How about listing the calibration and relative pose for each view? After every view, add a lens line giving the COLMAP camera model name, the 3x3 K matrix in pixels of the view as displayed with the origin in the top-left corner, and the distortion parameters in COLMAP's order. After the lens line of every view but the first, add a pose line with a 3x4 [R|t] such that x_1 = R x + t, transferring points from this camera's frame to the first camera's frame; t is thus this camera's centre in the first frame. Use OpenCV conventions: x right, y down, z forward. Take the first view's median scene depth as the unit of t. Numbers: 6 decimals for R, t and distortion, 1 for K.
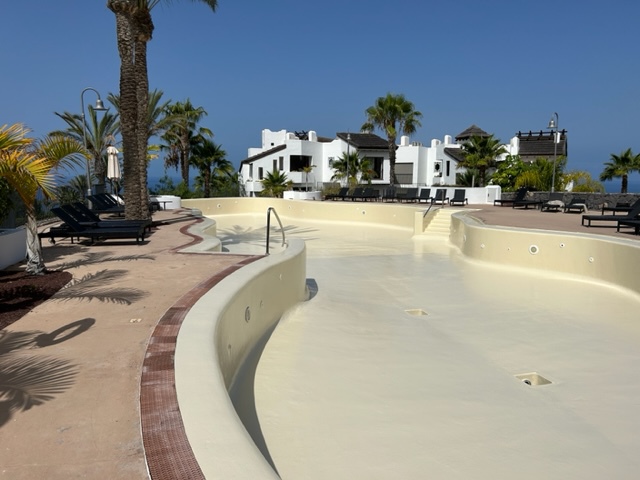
lens RADIAL K [[491.5, 0, 321.8], [0, 491.5, 229.9], [0, 0, 1]] dist [0.010000, 0.003445]
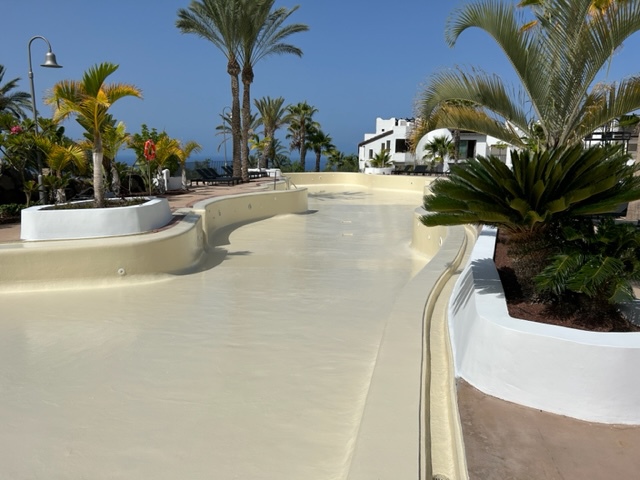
lens RADIAL K [[482.2, 0, 320.0], [0, 482.2, 240.0], [0, 0, 1]] dist [0.007557, 0.005645]
pose [[0.944320, 0.055088, -0.324384, 0.217461], [-0.034715, 0.997063, 0.068266, 0.030488], [0.327192, -0.053204, 0.943459, -0.279703]]
